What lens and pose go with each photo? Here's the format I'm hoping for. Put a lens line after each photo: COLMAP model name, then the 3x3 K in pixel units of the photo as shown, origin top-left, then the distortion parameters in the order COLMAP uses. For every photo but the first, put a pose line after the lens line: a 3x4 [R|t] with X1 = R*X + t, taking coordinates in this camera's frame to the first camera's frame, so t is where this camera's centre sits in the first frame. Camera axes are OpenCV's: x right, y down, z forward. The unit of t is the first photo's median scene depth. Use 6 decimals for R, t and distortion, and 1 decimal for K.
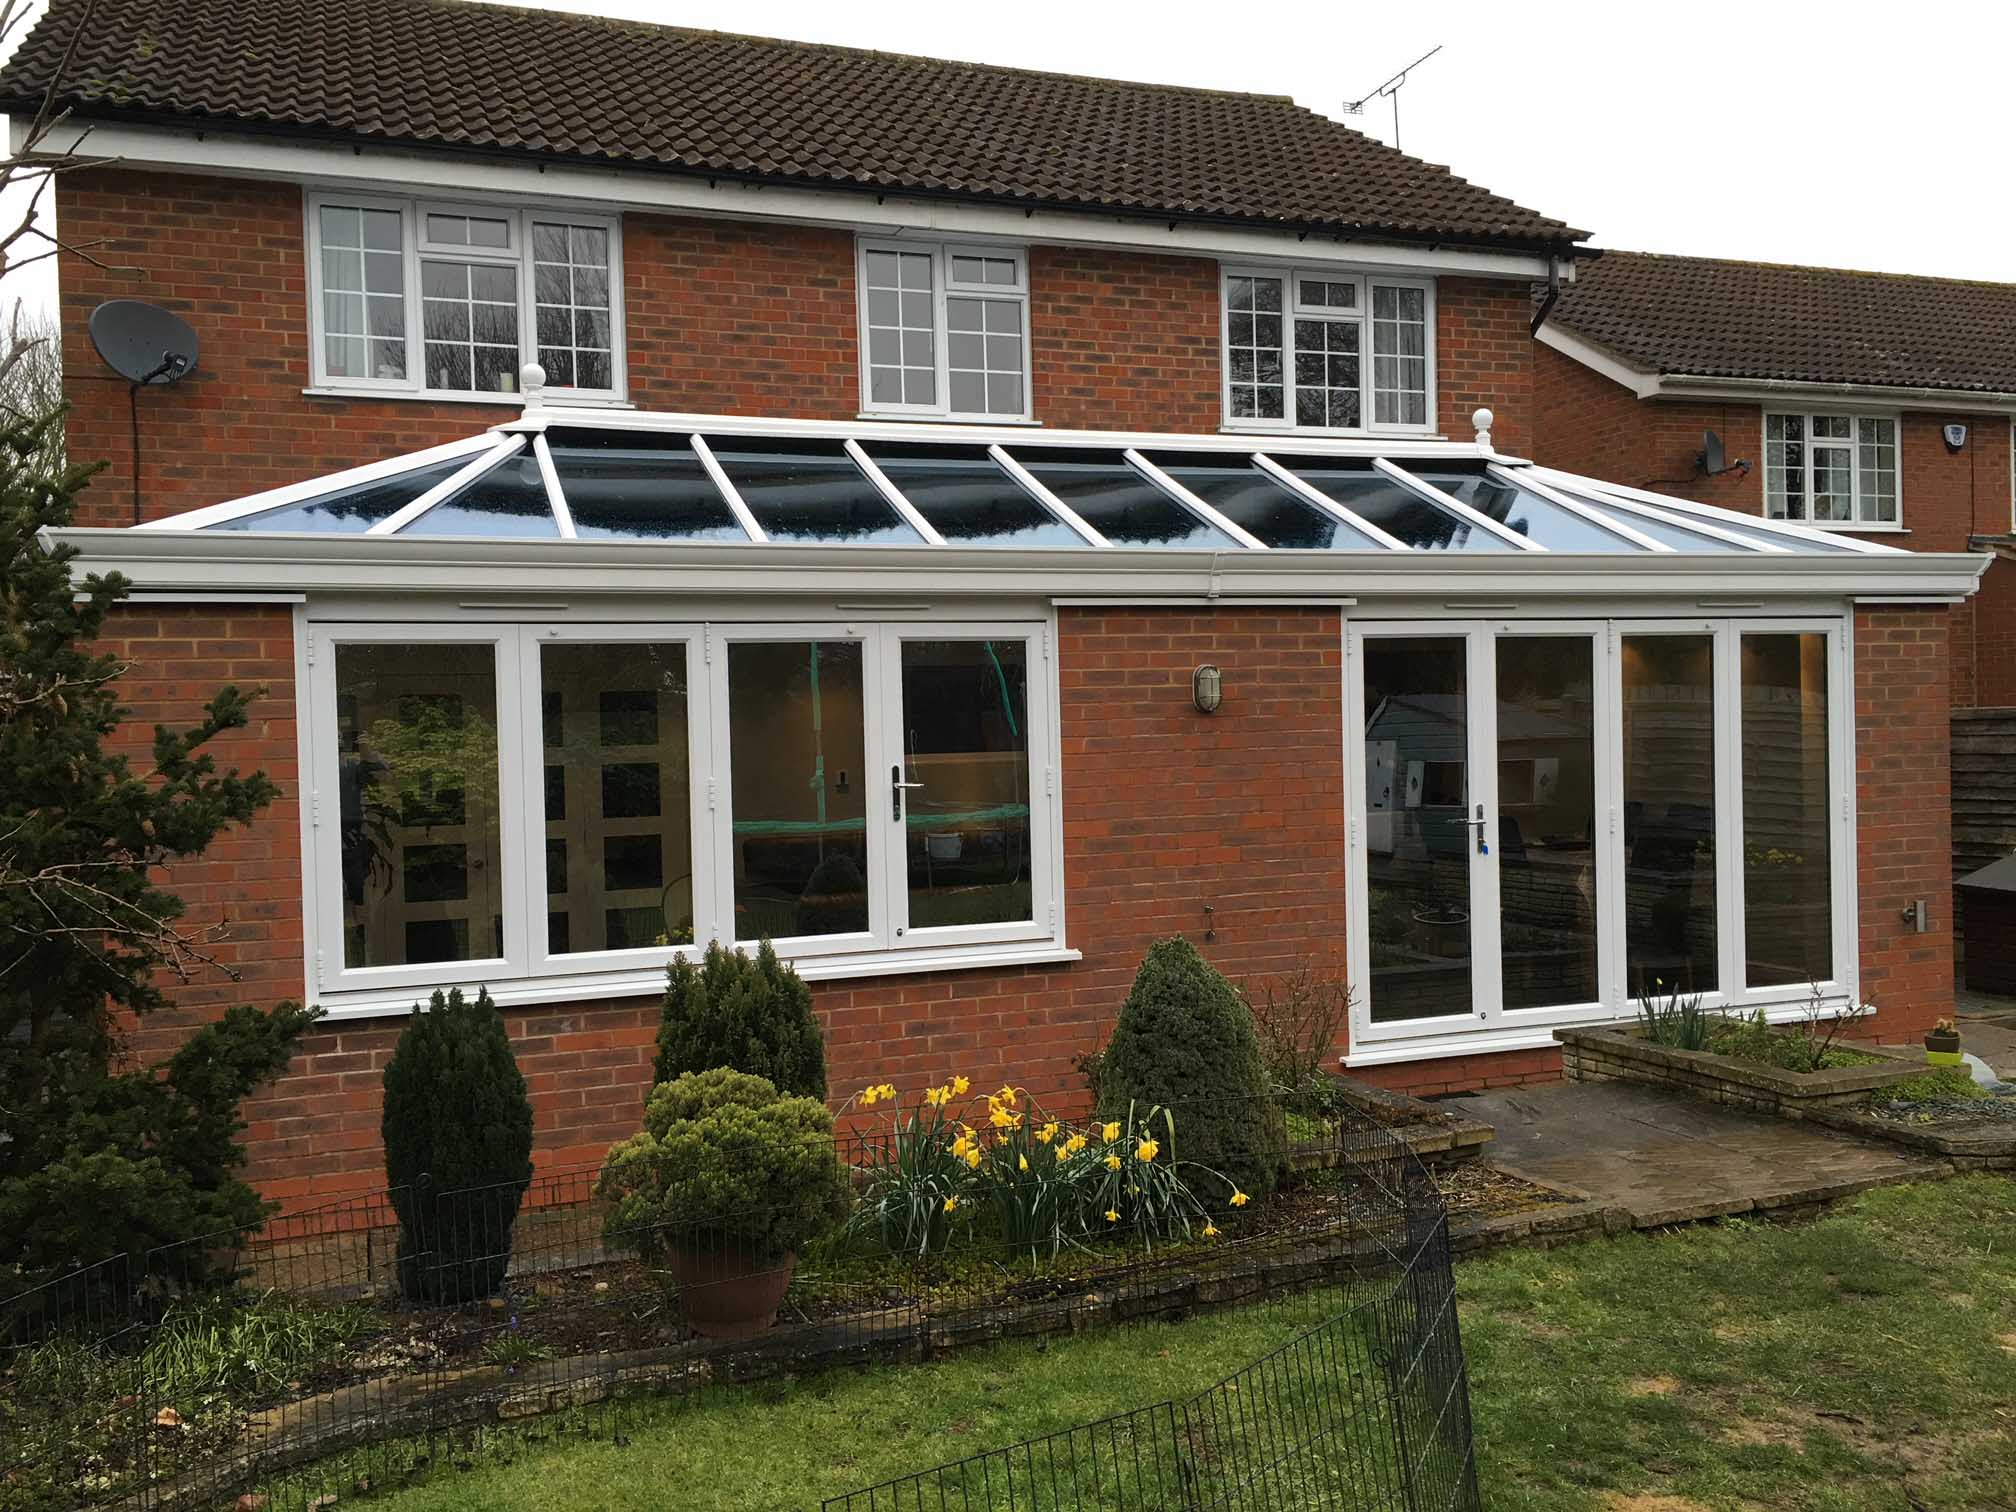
lens RADIAL K [[1612.3, 0, 1008.8], [0, 1612.3, 784.1], [0, 0, 1]] dist [0.051770, -0.056168]
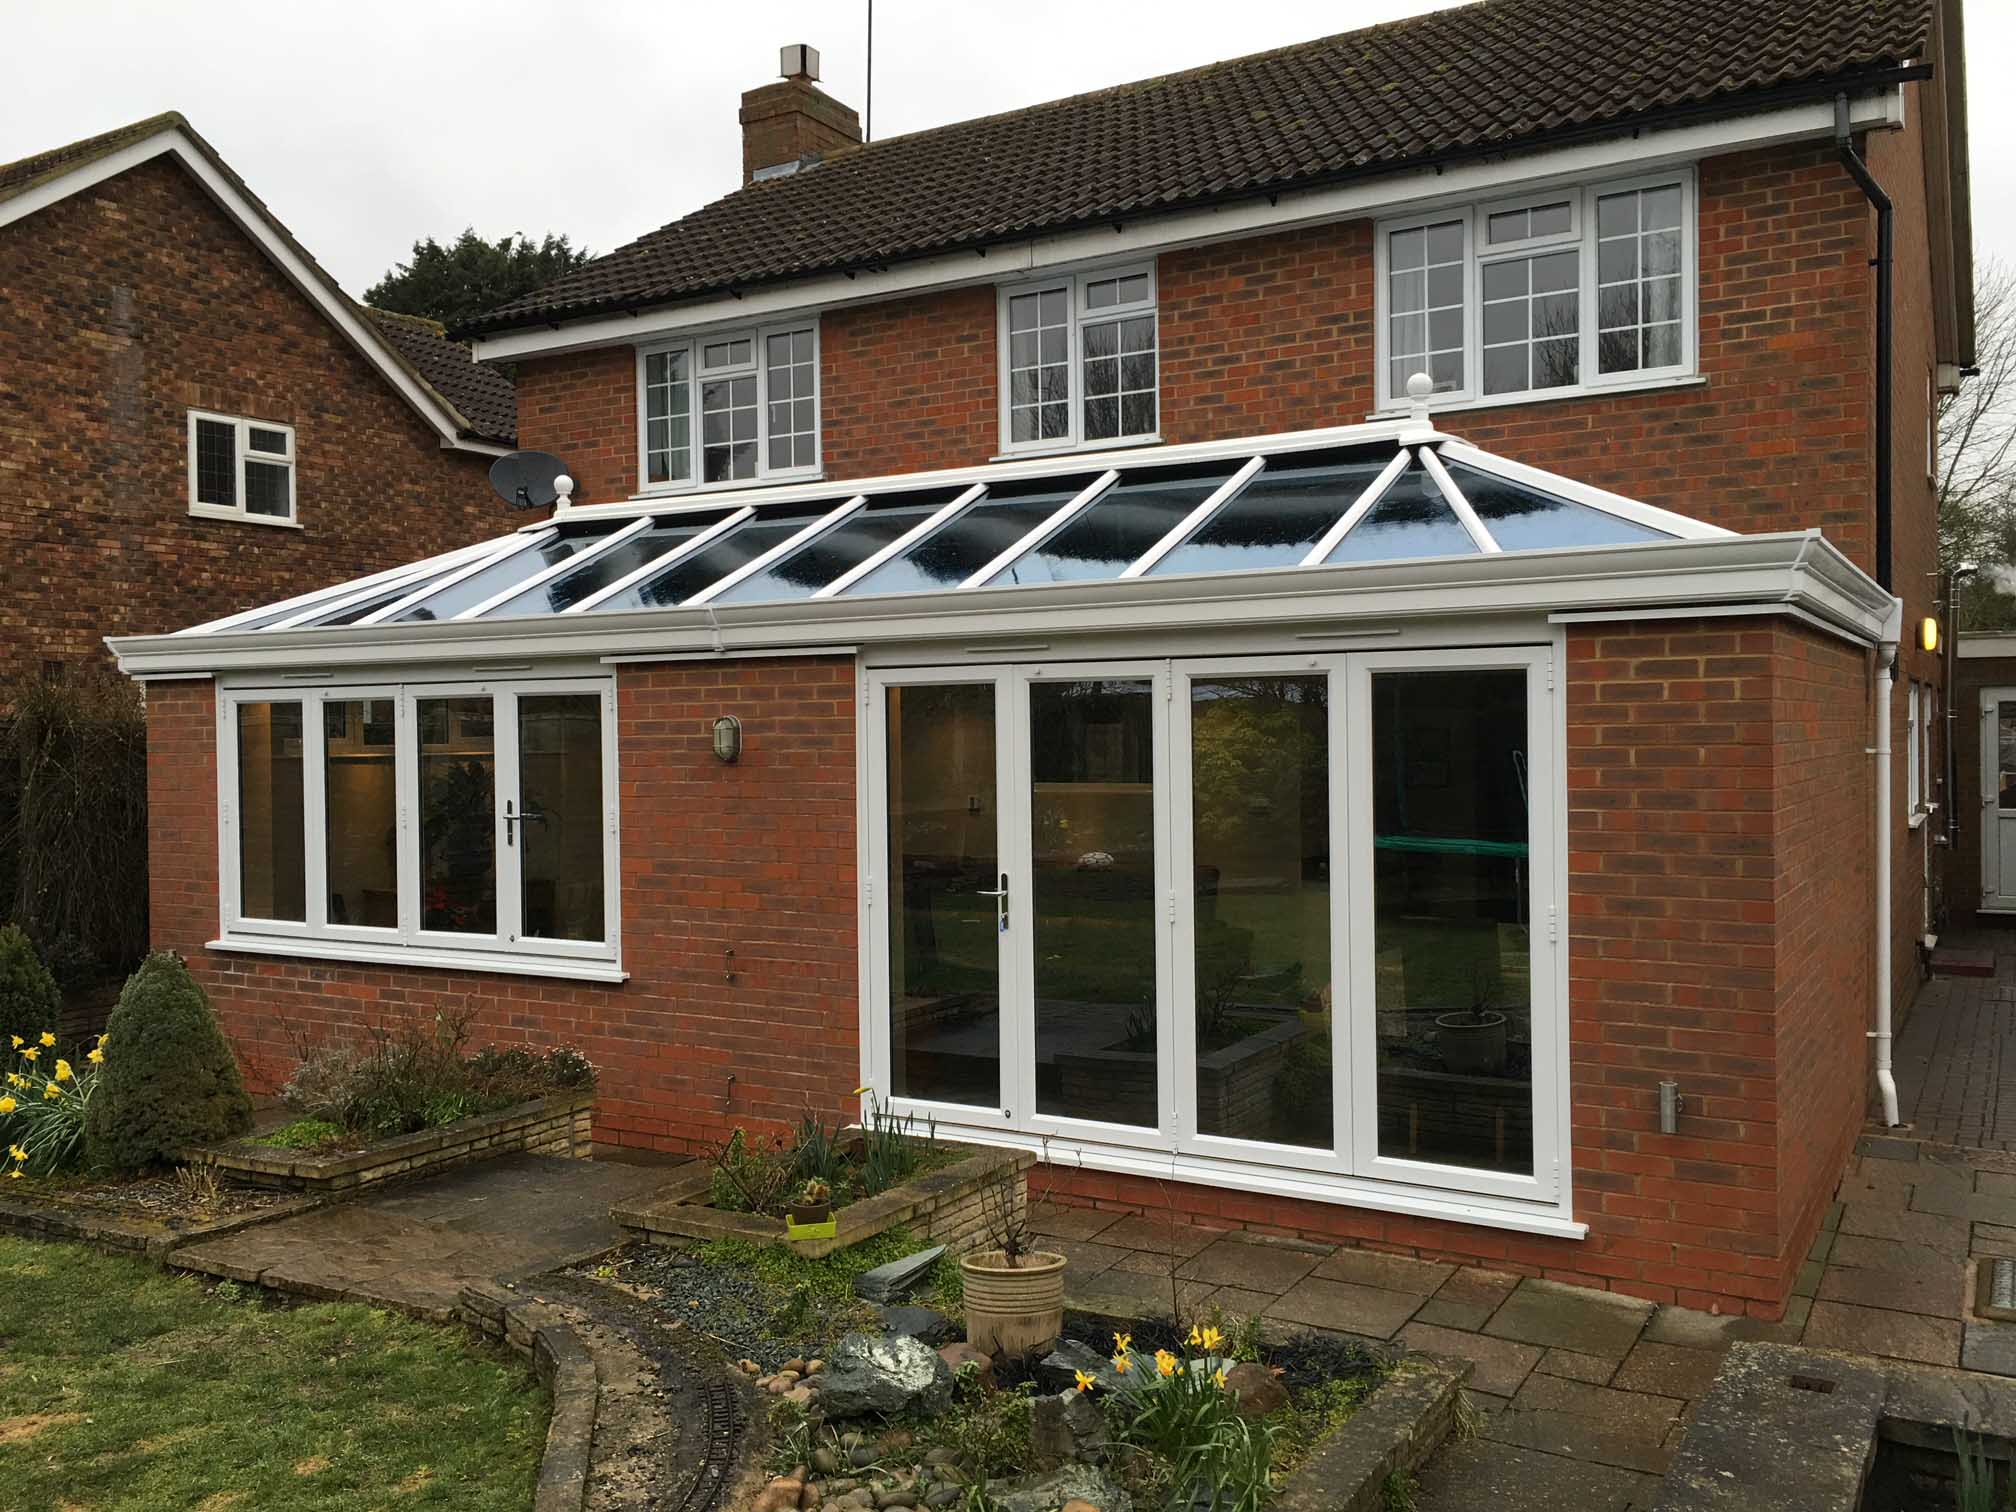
lens RADIAL K [[1703.1, 0, 1002.2], [0, 1703.1, 754.6], [0, 0, 1]] dist [0.050476, -0.059414]
pose [[0.636609, 0.026909, -0.770717, 0.767309], [-0.036995, 0.999306, 0.004333, -0.042911], [0.770299, 0.025755, 0.637163, 0.312363]]
